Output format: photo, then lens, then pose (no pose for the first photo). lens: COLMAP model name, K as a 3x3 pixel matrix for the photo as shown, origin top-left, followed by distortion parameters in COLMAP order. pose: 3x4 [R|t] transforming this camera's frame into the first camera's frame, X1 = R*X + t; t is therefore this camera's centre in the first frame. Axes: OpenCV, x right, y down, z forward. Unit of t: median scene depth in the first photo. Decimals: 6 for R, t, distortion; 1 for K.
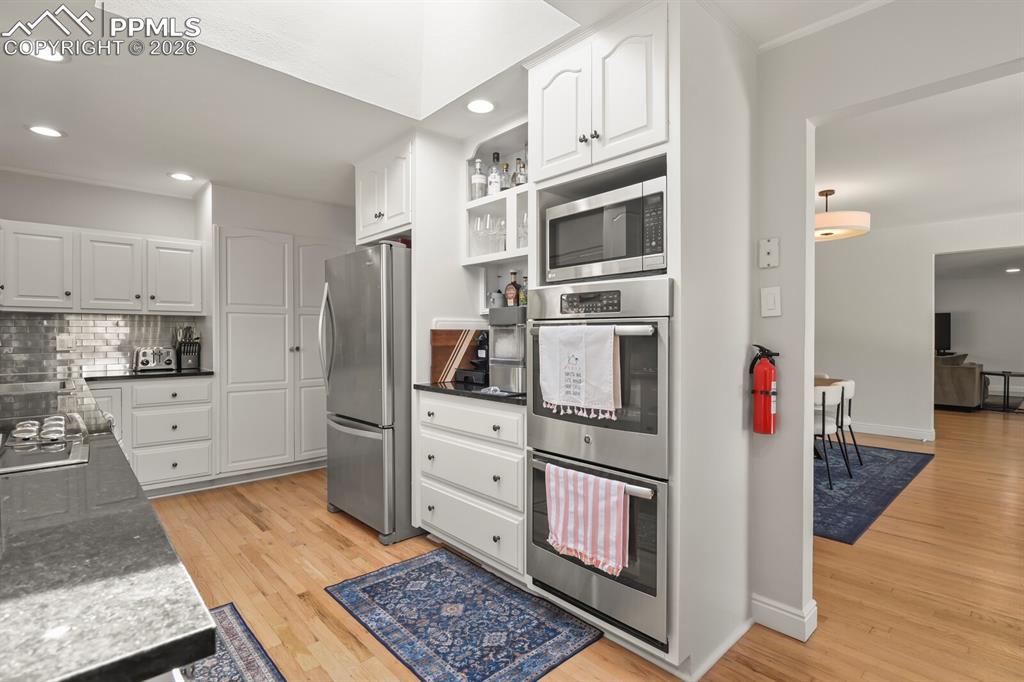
lens RADIAL K [[496.7, 0, 513.7], [0, 496.7, 340.4], [0, 0, 1]] dist [-0.003825, -0.002414]
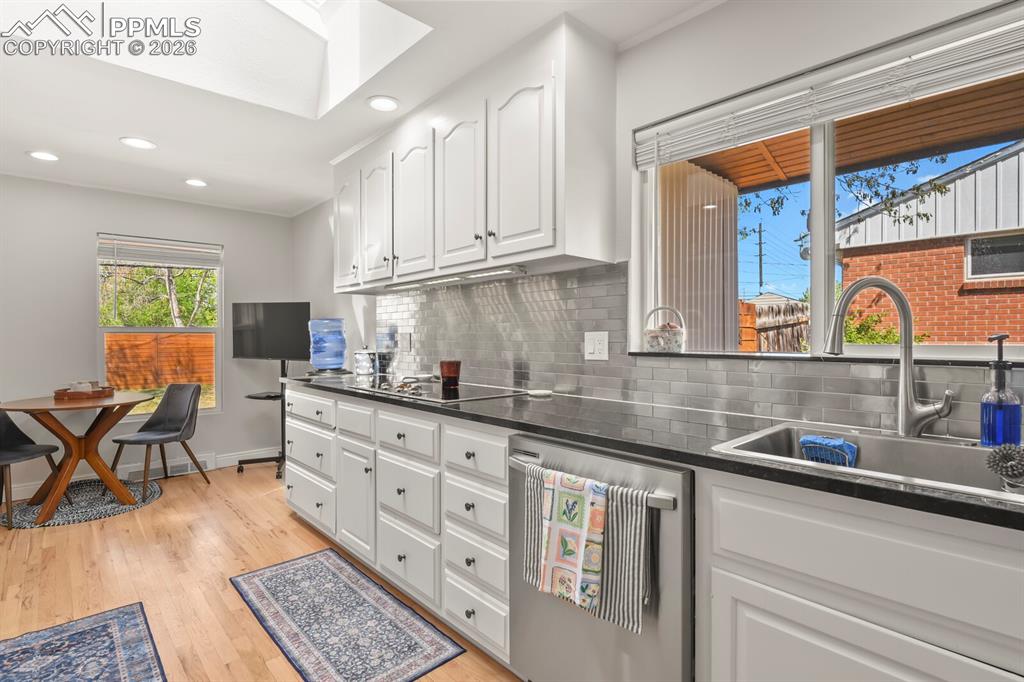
lens RADIAL K [[496.7, 0, 512.8], [0, 496.7, 336.7], [0, 0, 1]] dist [-0.003825, -0.002414]
pose [[-0.999989, 0.004359, 0.001504, -0.969972], [0.004391, 0.999745, 0.022169, -0.026304], [-0.001407, 0.022176, -0.999753, 1.981513]]
